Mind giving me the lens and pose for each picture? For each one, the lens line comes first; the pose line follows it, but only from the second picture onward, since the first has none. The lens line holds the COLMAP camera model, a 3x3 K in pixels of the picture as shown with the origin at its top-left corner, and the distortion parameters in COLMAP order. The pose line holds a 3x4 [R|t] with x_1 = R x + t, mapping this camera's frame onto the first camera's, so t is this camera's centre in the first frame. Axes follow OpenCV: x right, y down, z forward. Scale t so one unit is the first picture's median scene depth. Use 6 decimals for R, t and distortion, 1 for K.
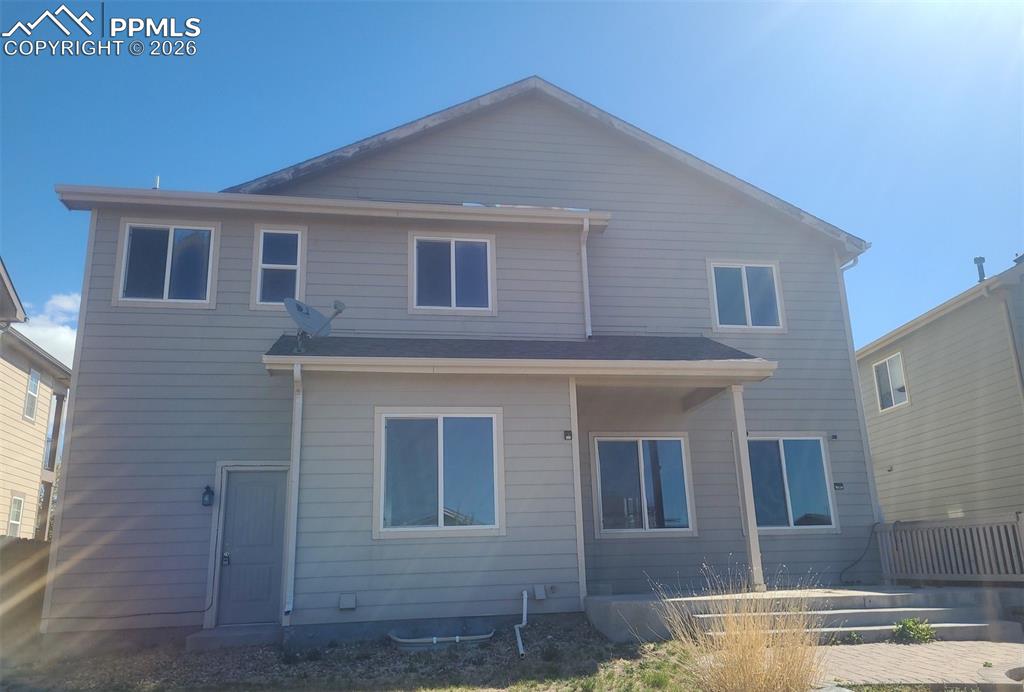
lens RADIAL K [[783.4, 0, 512.3], [0, 783.4, 359.5], [0, 0, 1]] dist [0.075936, -0.059698]
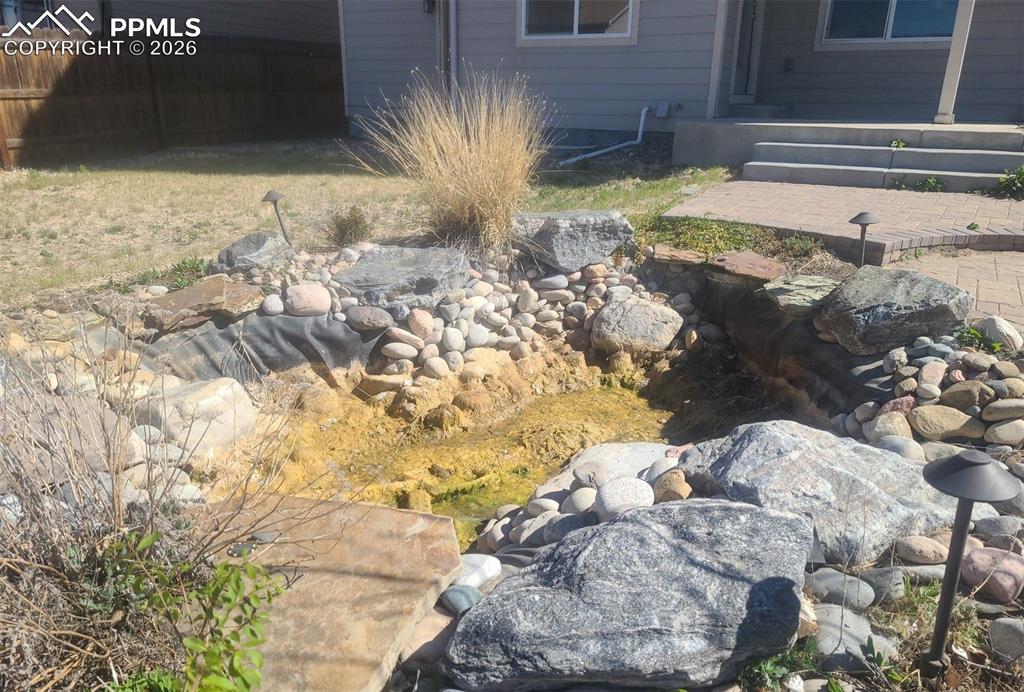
lens RADIAL K [[775.3, 0, 525.3], [0, 775.3, 367.8], [0, 0, 1]] dist [0.075726, -0.060978]
pose [[0.770923, 0.254201, -0.584002, 0.441434], [0.122856, 0.840339, 0.527956, 0.032915], [0.624967, -0.478762, 0.616607, 0.140176]]
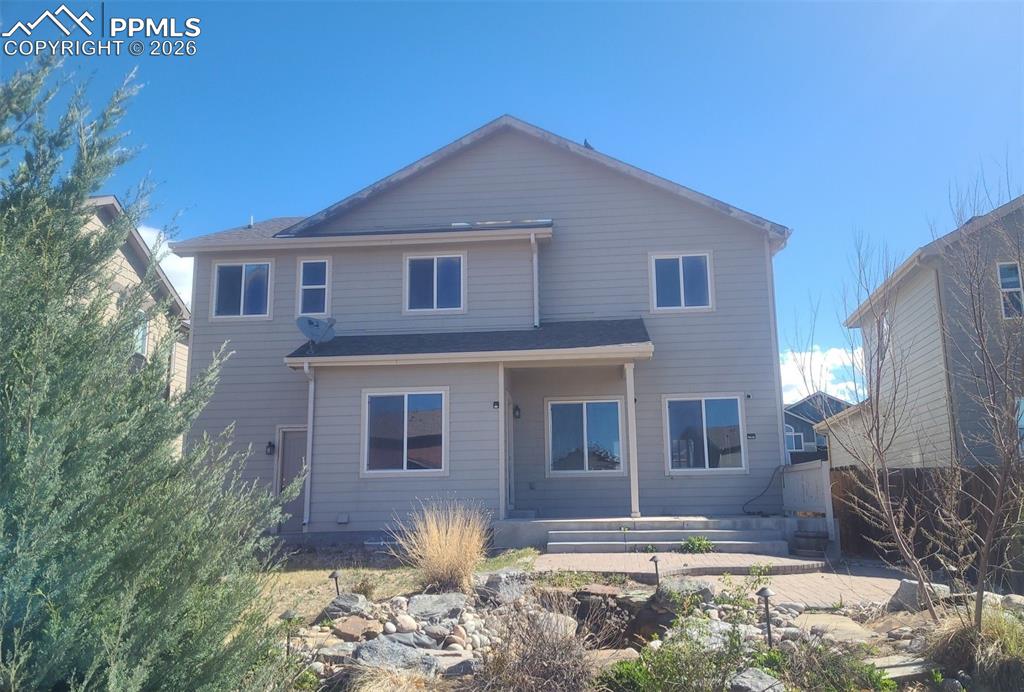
lens RADIAL K [[775.3, 0, 525.3], [0, 775.3, 367.8], [0, 0, 1]] dist [0.075726, -0.060978]
pose [[0.967750, -0.027300, -0.250430, 0.407972], [0.051448, 0.994577, 0.090391, -0.078690], [0.246604, -0.100360, 0.963906, -0.261676]]
